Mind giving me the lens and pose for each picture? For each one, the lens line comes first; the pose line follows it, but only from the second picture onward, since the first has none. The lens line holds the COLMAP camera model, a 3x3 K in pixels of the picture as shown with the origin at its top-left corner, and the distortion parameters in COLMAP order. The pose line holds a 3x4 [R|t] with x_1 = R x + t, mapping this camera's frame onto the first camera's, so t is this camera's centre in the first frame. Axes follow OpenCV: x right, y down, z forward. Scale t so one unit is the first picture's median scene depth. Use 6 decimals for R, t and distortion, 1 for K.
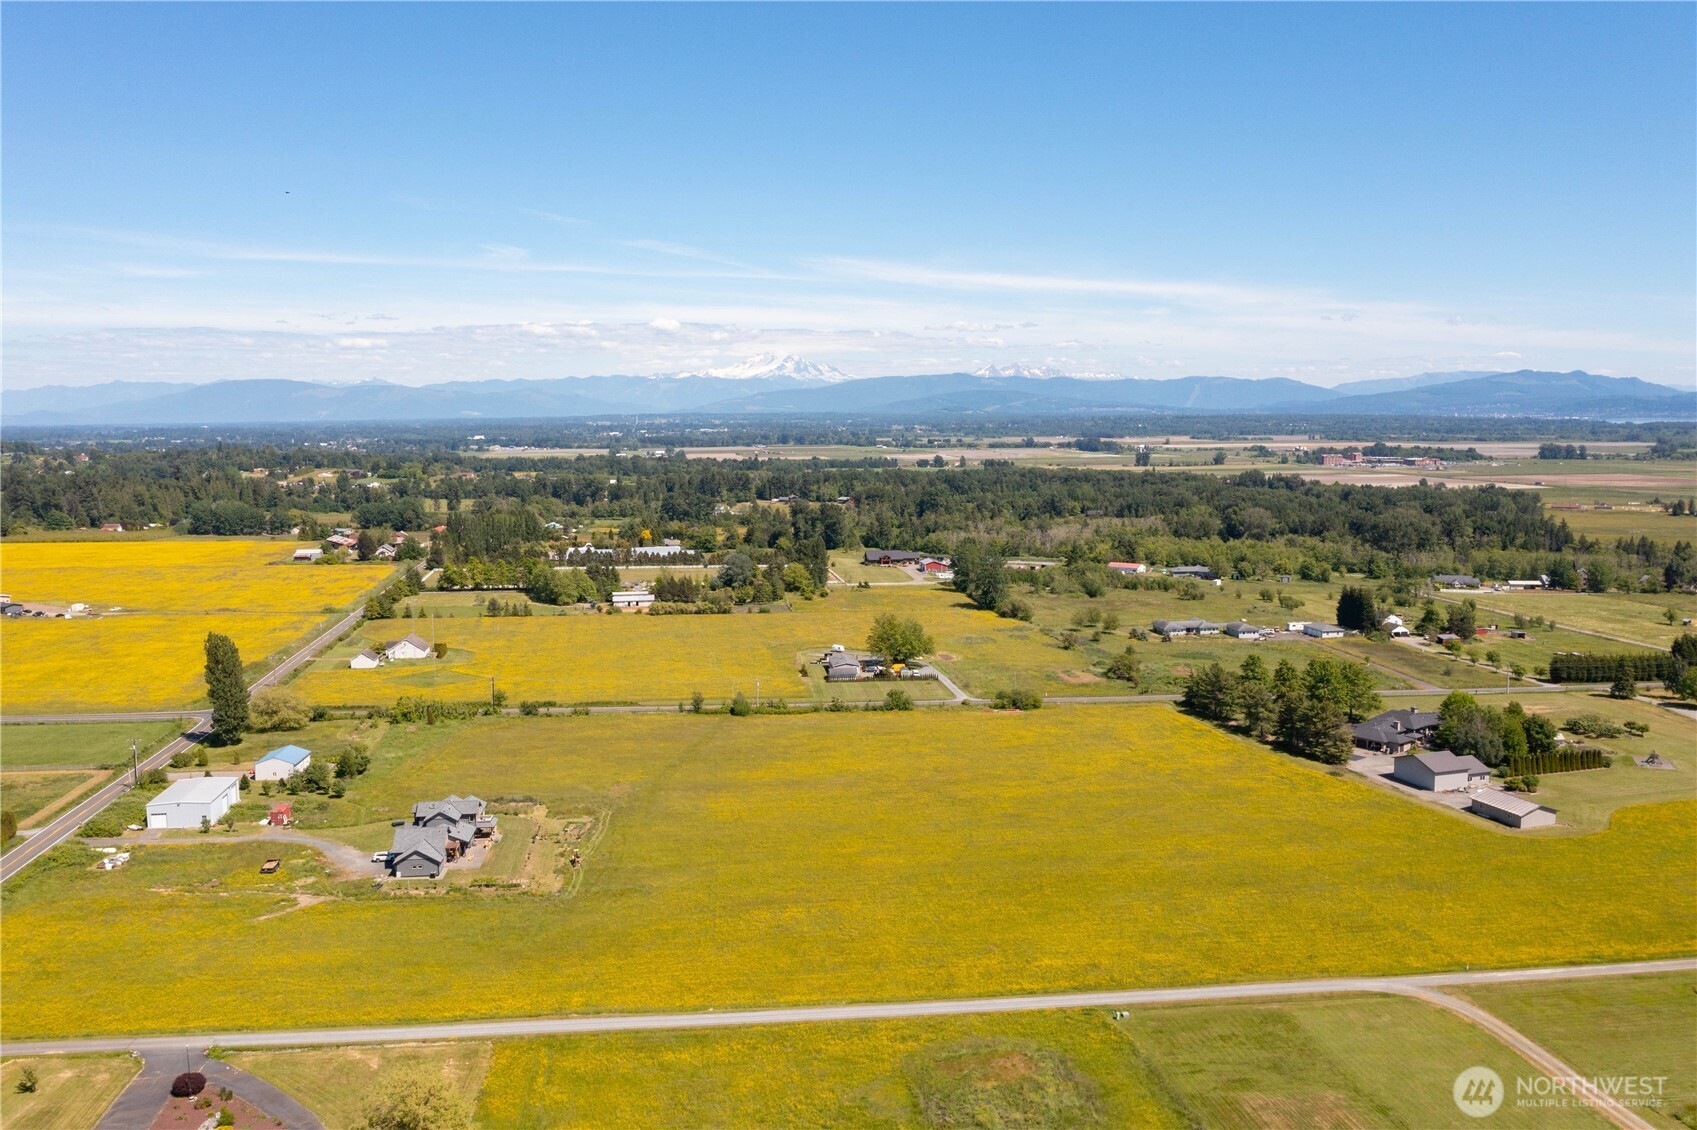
lens RADIAL K [[1335.1, 0, 846.3], [0, 1335.1, 559.0], [0, 0, 1]] dist [-0.021274, 0.007466]
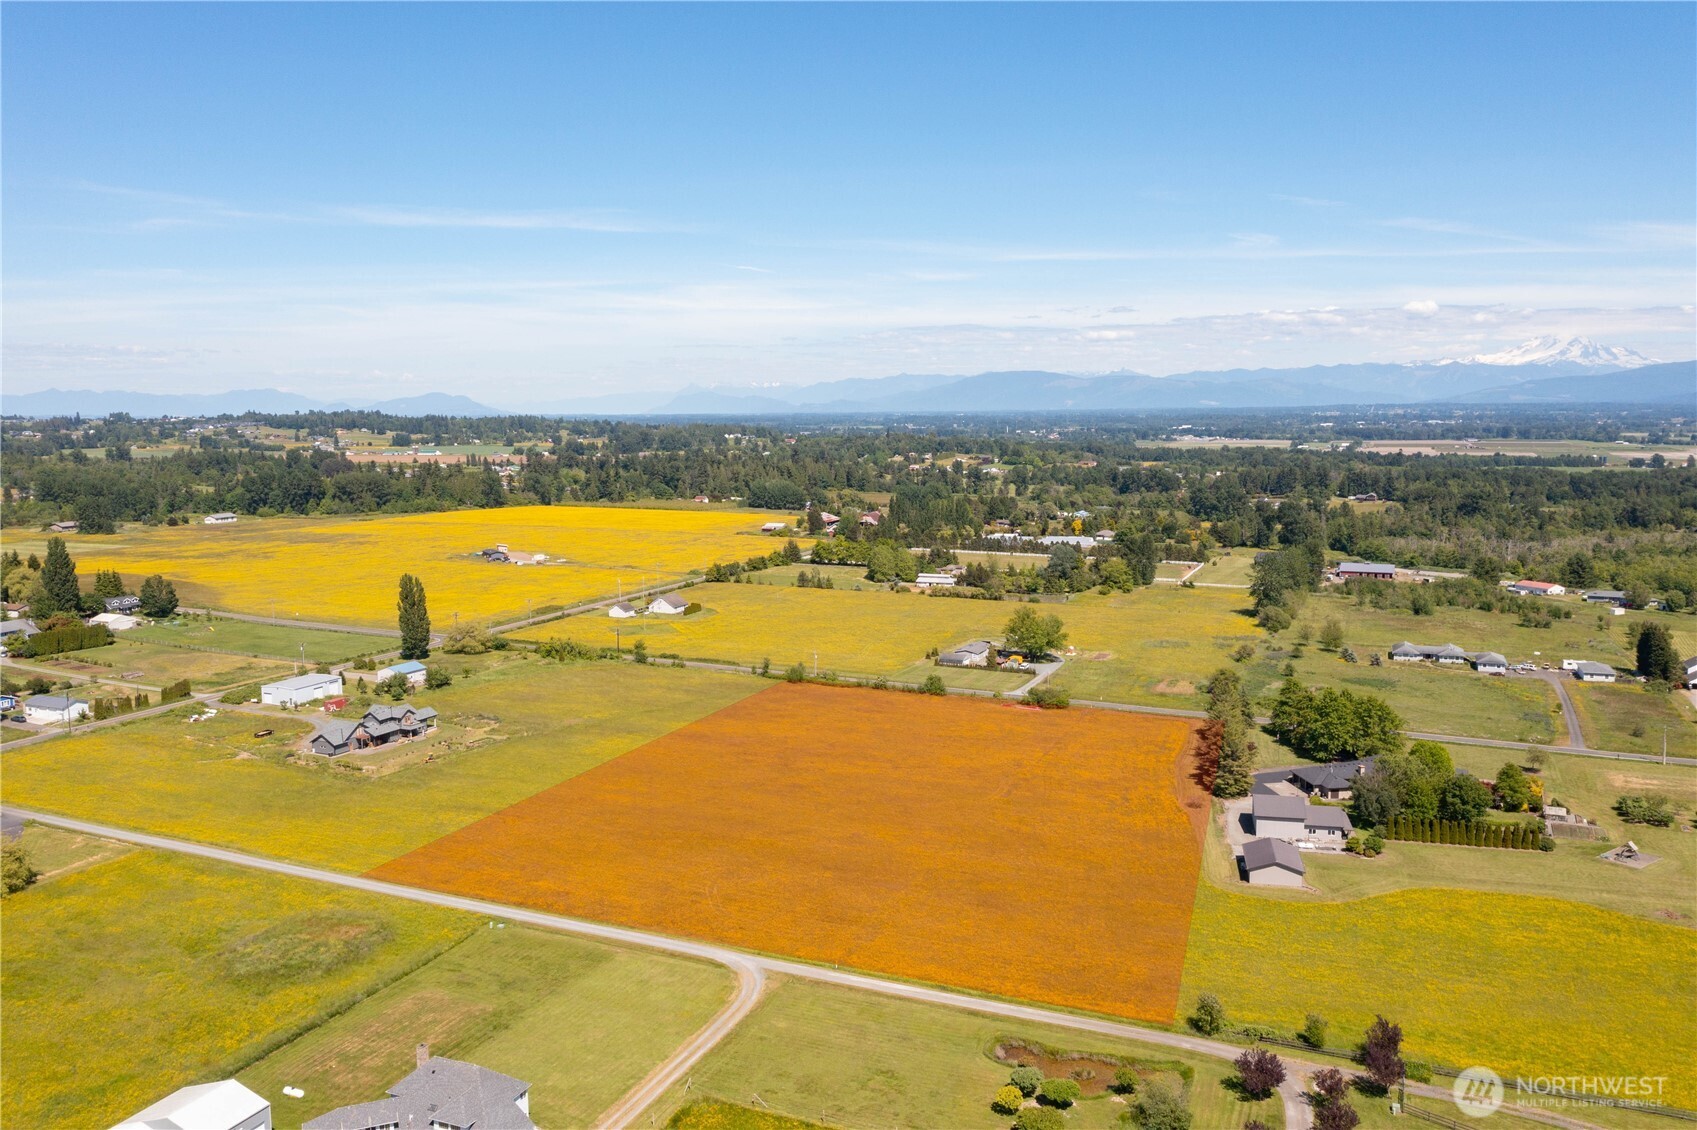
lens RADIAL K [[1328.5, 0, 845.8], [0, 1328.5, 561.6], [0, 0, 1]] dist [-0.019357, 0.006375]
pose [[0.855809, 0.061139, -0.513666, 0.641082], [-0.055820, 0.998107, 0.025798, -0.018089], [0.514271, 0.006595, 0.857602, 0.086143]]
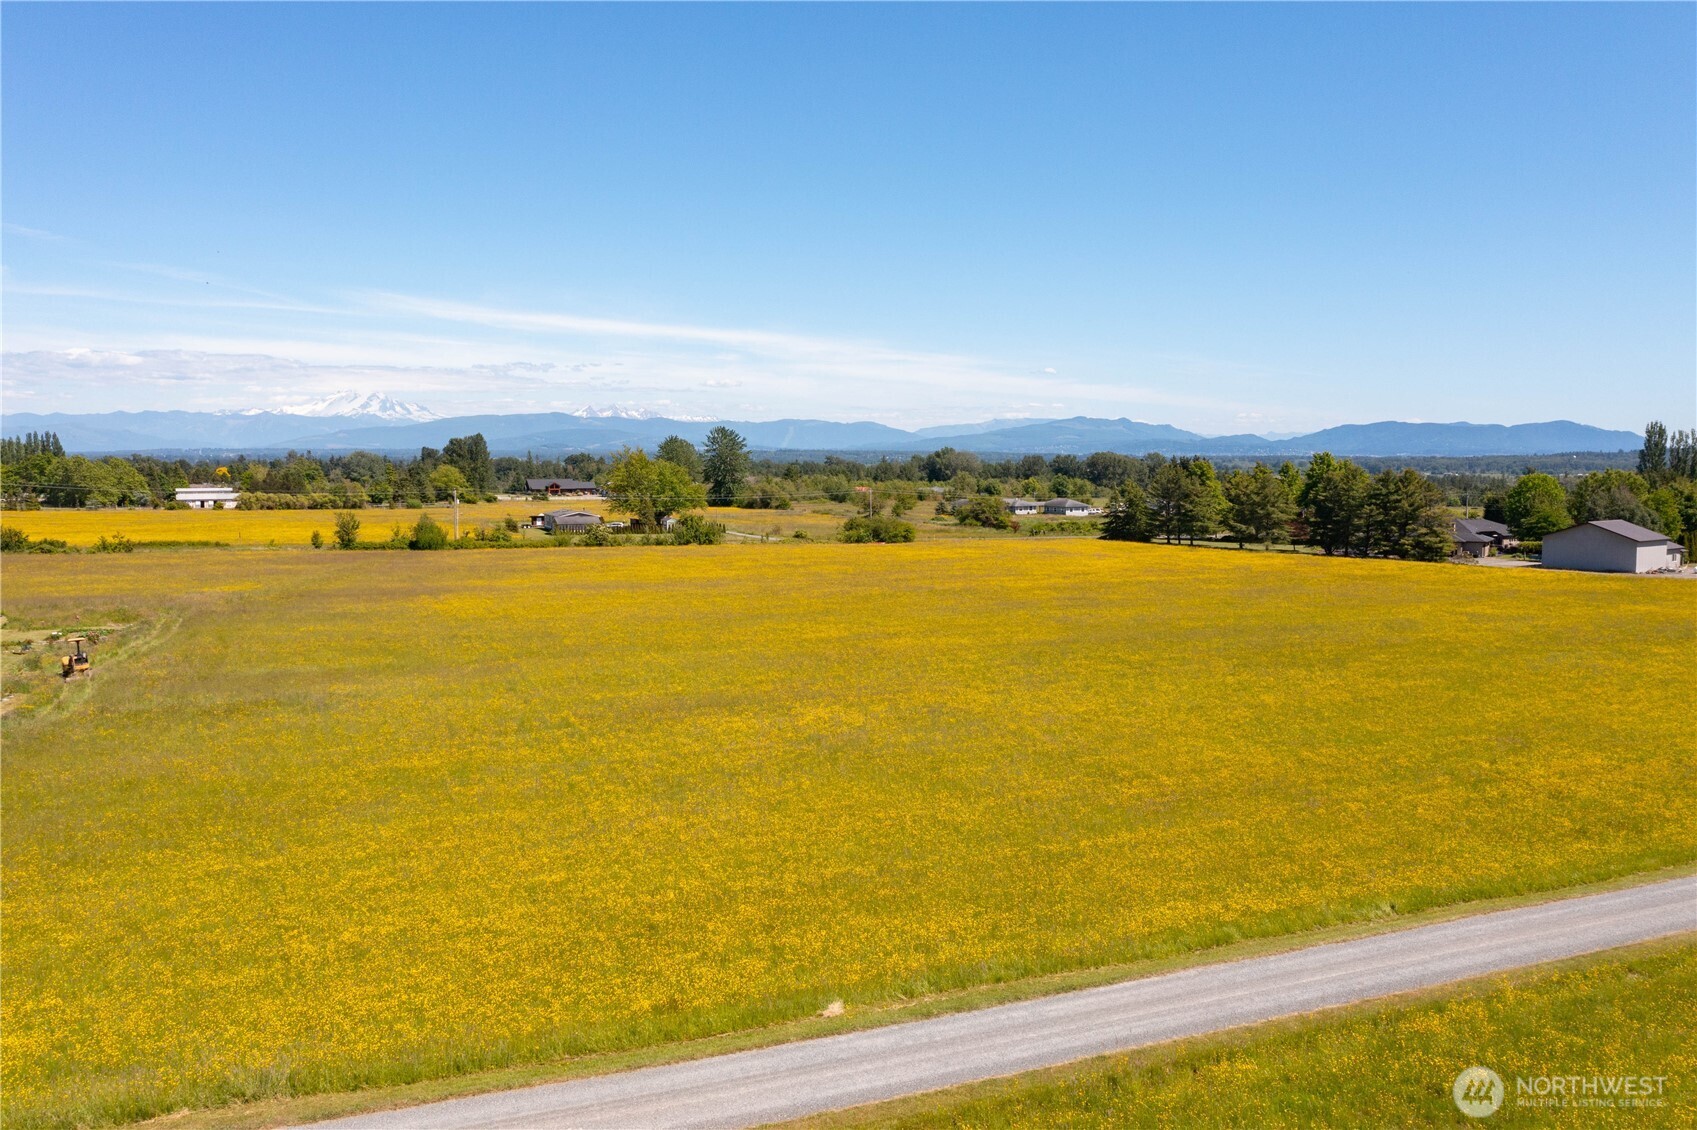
lens RADIAL K [[1328.5, 0, 845.8], [0, 1328.5, 561.6], [0, 0, 1]] dist [-0.019357, 0.006375]
pose [[0.955845, -0.016692, 0.293398, -0.092565], [0.025368, 0.999345, -0.025792, 0.172750], [-0.292776, 0.032096, 0.955642, 0.505362]]
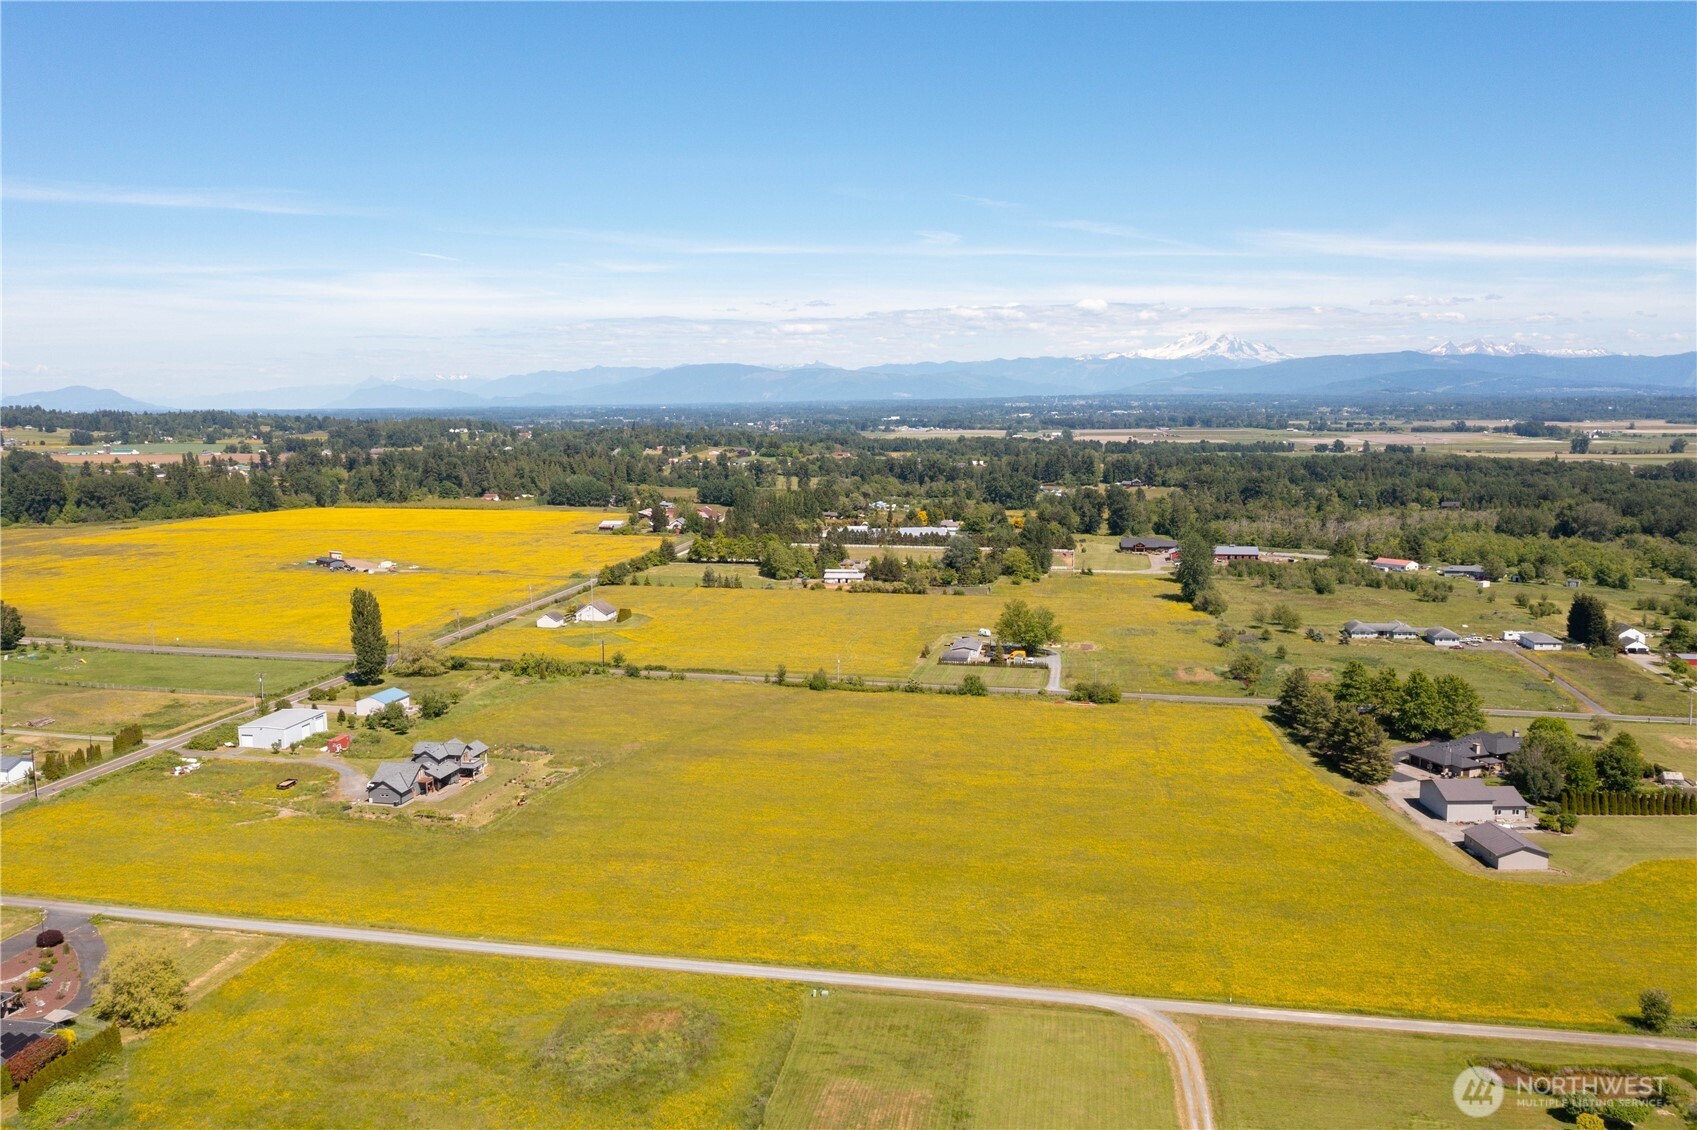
lens RADIAL K [[1328.5, 0, 845.8], [0, 1328.5, 561.6], [0, 0, 1]] dist [-0.019357, 0.006375]
pose [[0.950116, 0.036437, -0.309761, 0.320341], [-0.031361, 0.999280, 0.021350, -0.007627], [0.310316, -0.010571, 0.950575, 0.022114]]
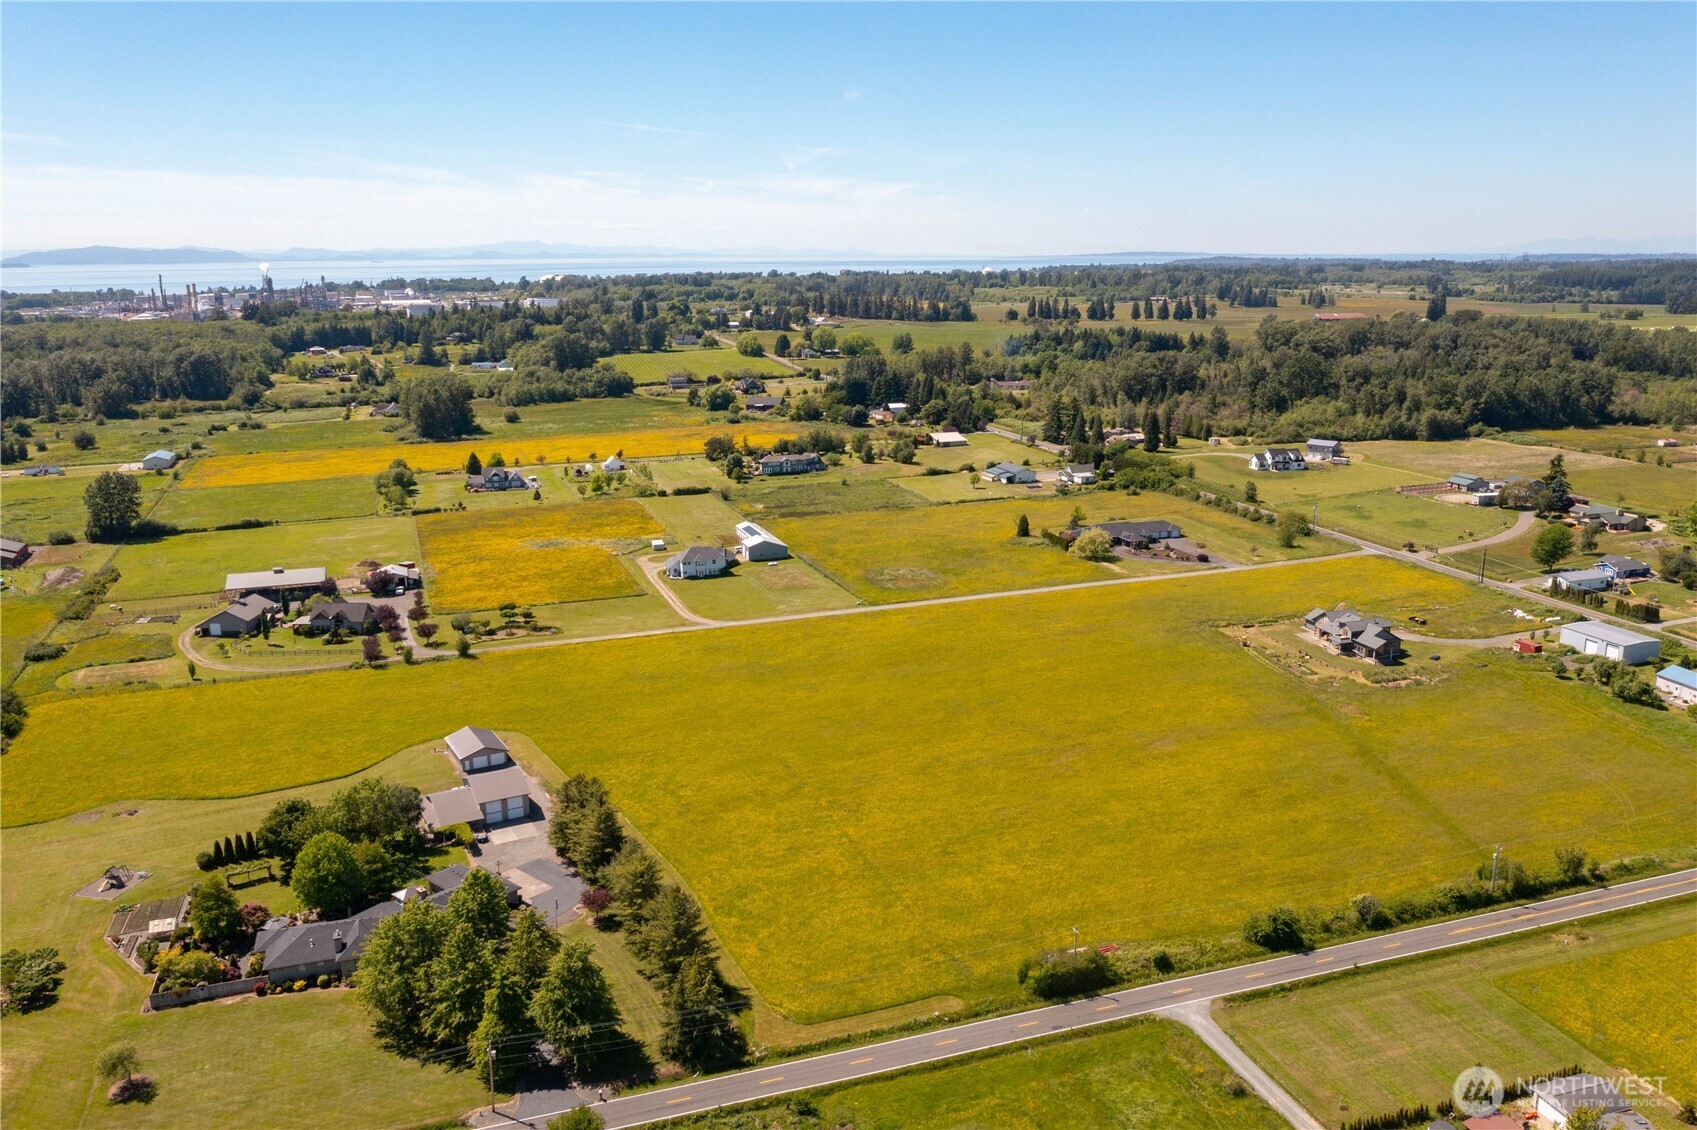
lens RADIAL K [[1328.5, 0, 845.8], [0, 1328.5, 561.6], [0, 0, 1]] dist [-0.019357, 0.006375]
pose [[-0.981475, 0.057925, -0.182621, 0.369569], [-0.006647, 0.942331, 0.334617, -0.258041], [0.191472, 0.329632, -0.924490, 1.769020]]
